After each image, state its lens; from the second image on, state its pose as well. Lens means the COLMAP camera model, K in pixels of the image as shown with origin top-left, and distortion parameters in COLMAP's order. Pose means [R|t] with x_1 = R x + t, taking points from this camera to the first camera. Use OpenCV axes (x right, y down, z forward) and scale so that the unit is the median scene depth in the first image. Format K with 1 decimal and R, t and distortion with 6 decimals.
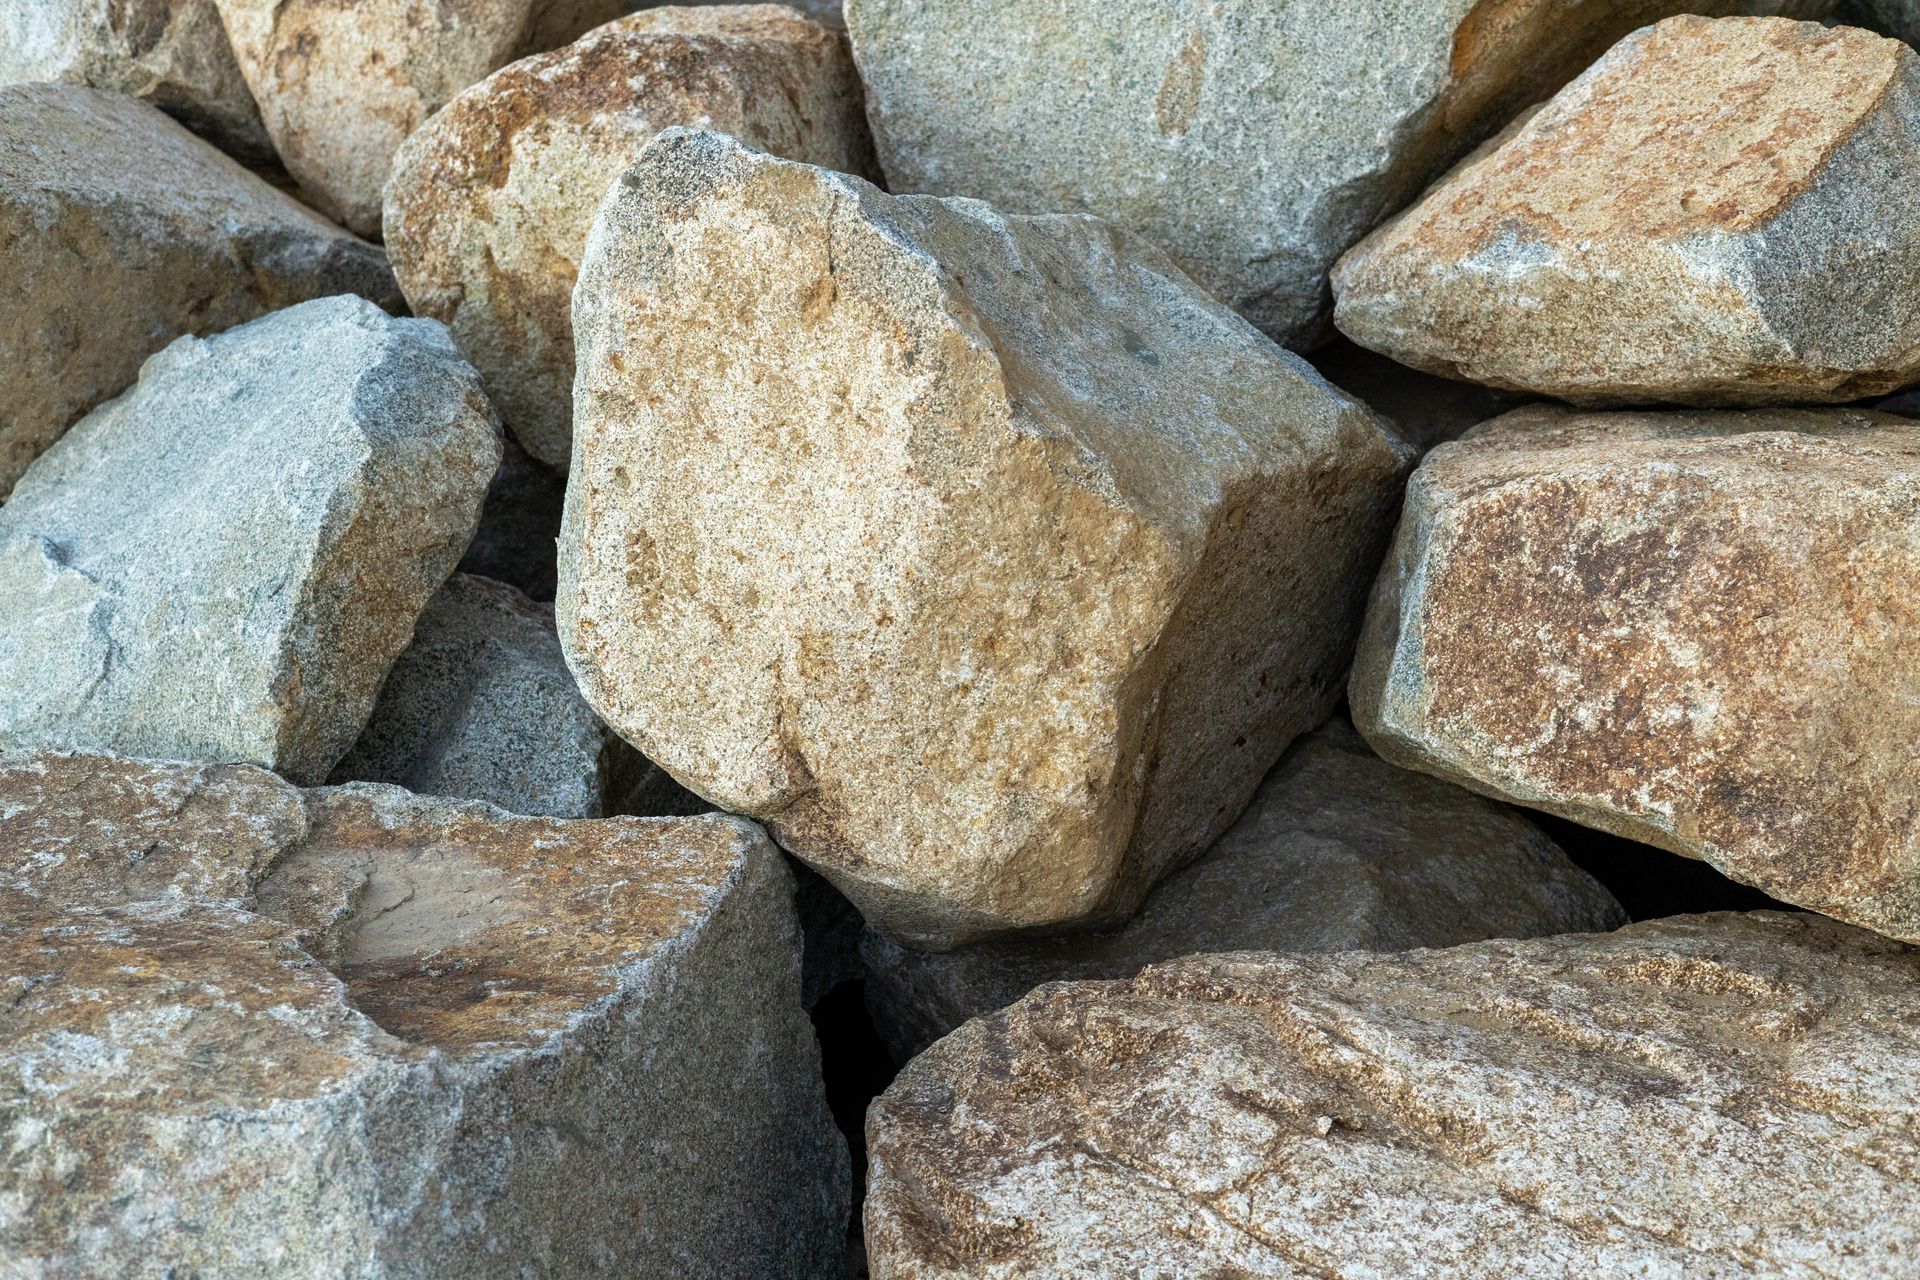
lens RADIAL K [[2824.4, 0, 959.2], [0, 2824.4, 686.0], [0, 0, 1]] dist [0.008709, 0.026414]
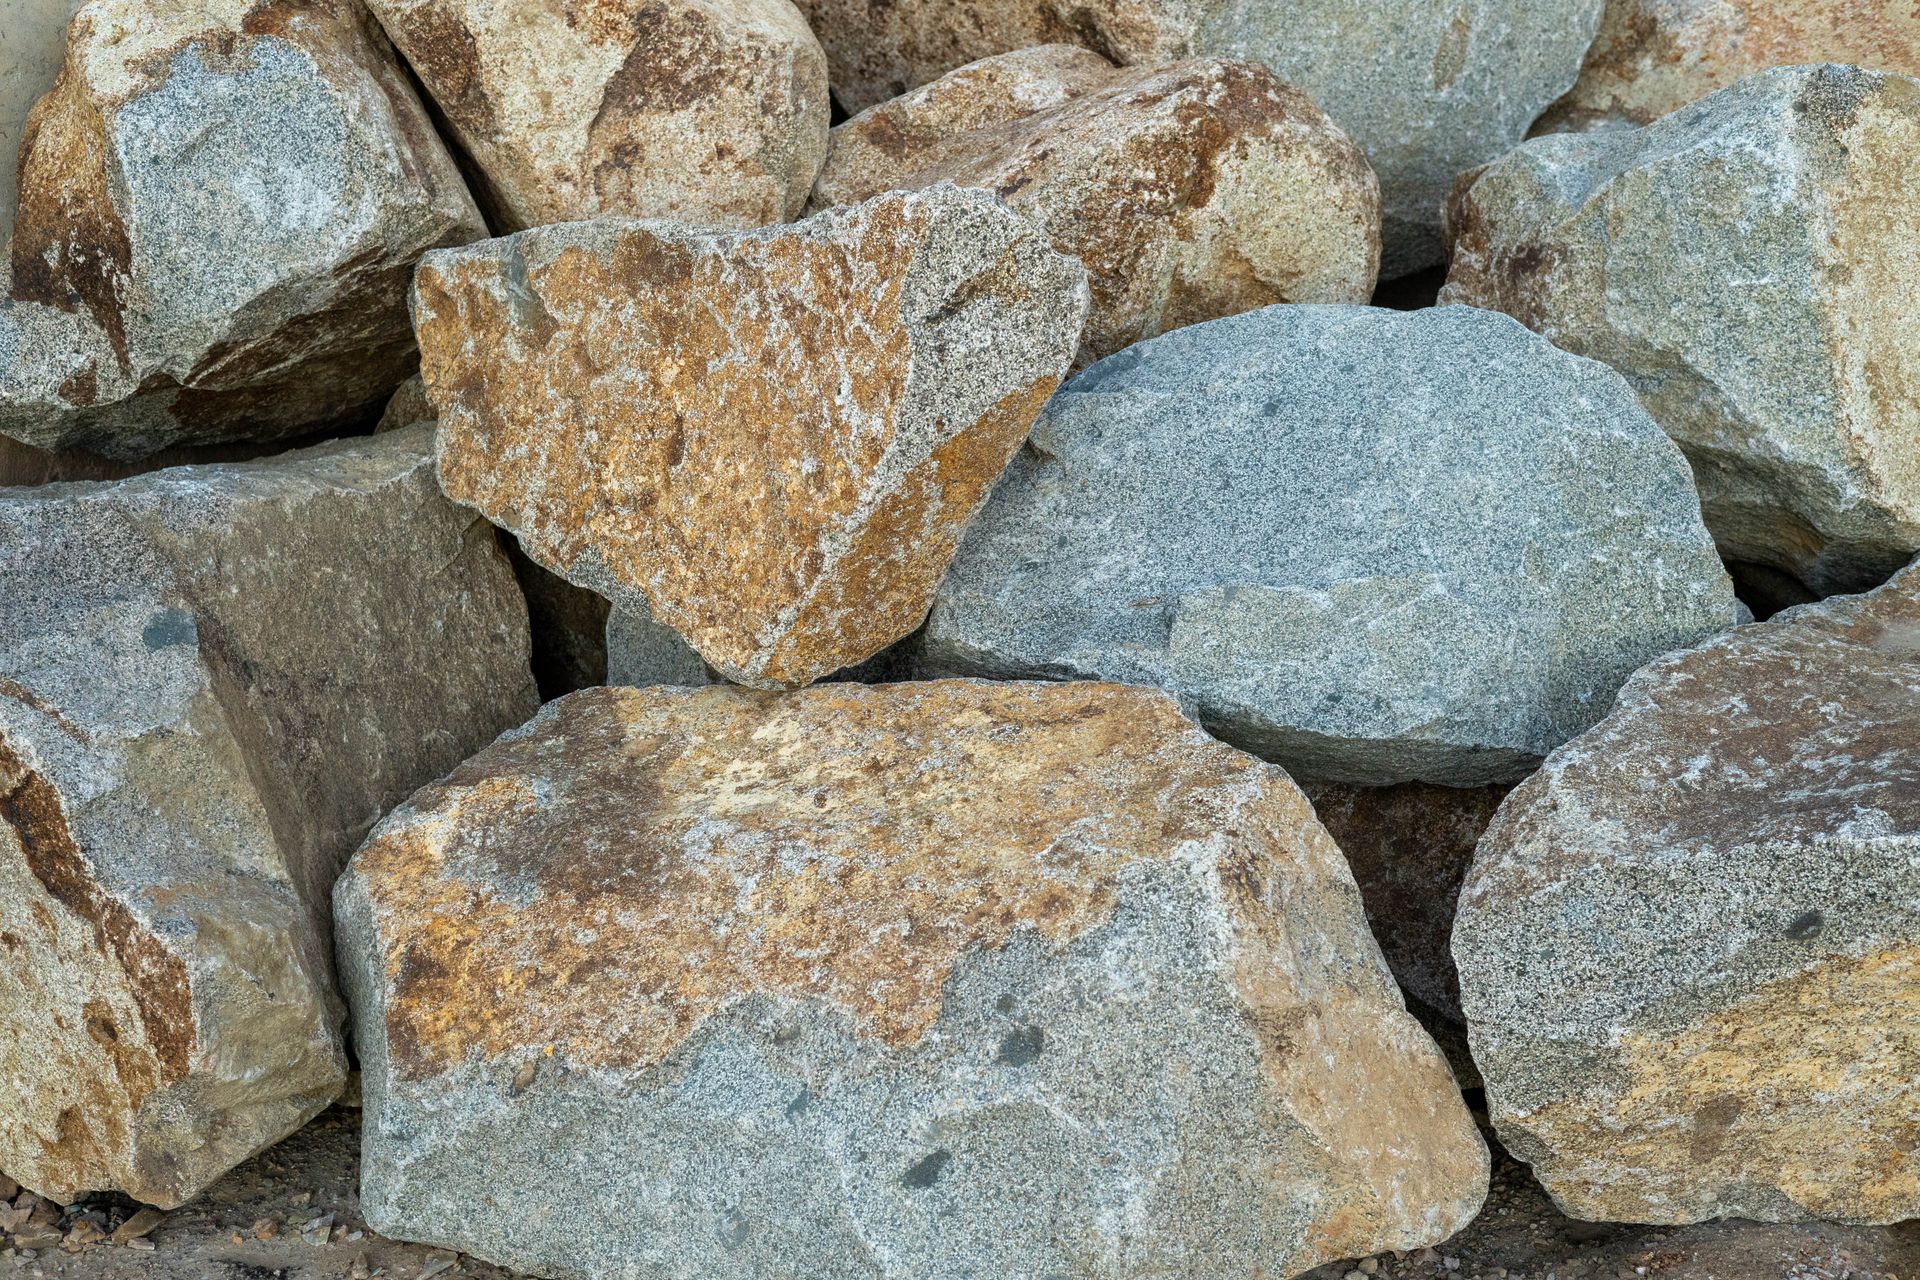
lens RADIAL K [[2824.4, 0, 959.2], [0, 2824.4, 686.0], [0, 0, 1]] dist [0.008709, 0.026414]
pose [[0.546694, -0.284365, 0.787567, -1.139505], [0.313081, 0.941765, 0.122713, -0.164279], [-0.776599, 0.179486, 0.603887, 0.433634]]
